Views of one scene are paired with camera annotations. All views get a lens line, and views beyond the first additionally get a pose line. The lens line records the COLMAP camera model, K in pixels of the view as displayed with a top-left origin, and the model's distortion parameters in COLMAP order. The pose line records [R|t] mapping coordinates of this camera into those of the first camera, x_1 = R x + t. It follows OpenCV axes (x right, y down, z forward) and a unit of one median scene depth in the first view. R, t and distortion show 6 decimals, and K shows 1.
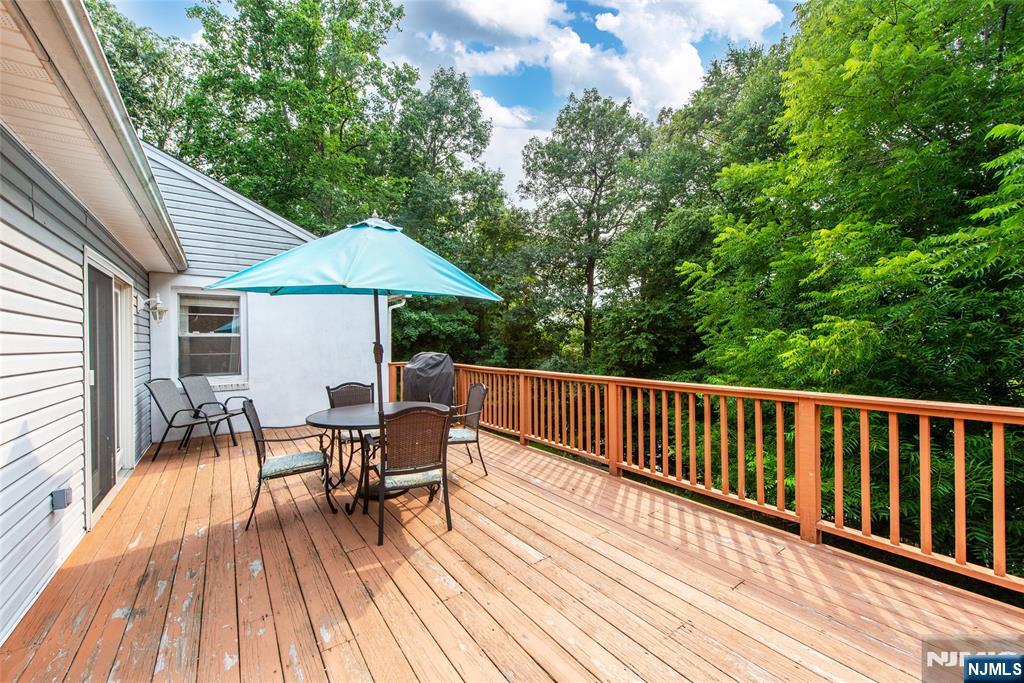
lens RADIAL K [[399.9, 0, 509.5], [0, 399.9, 345.6], [0, 0, 1]] dist [0.007527, -0.001048]
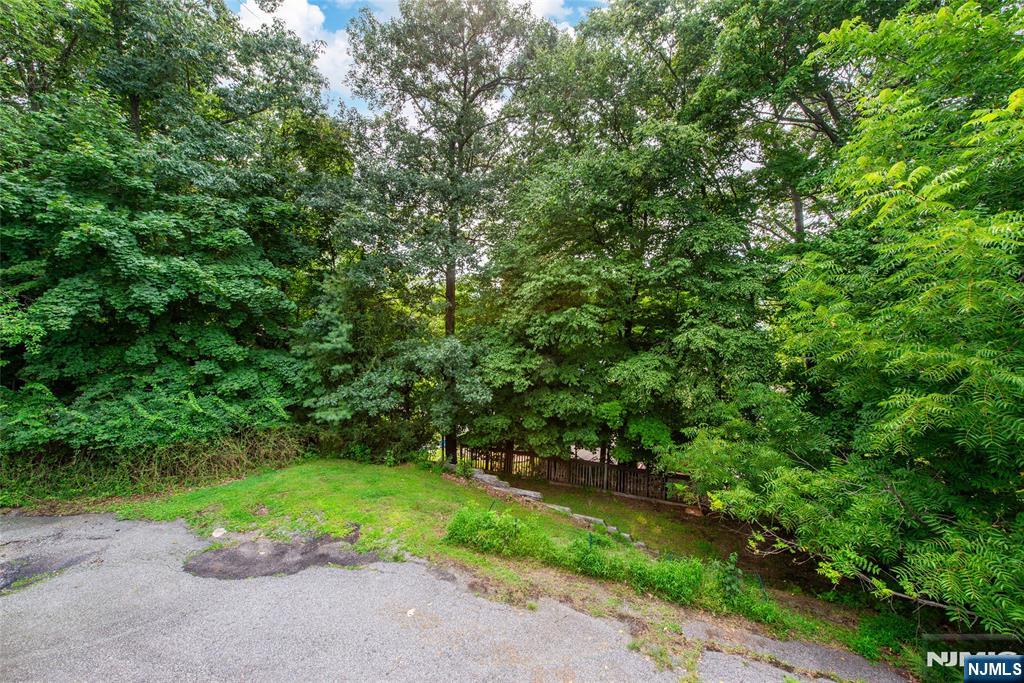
lens RADIAL K [[399.9, 0, 513.2], [0, 399.9, 342.5], [0, 0, 1]] dist [0.007527, -0.001048]
pose [[0.877667, -0.038416, 0.477730, -0.087073], [0.000488, 0.996853, 0.079265, -0.015873], [-0.479272, -0.069336, 0.874924, 0.330927]]
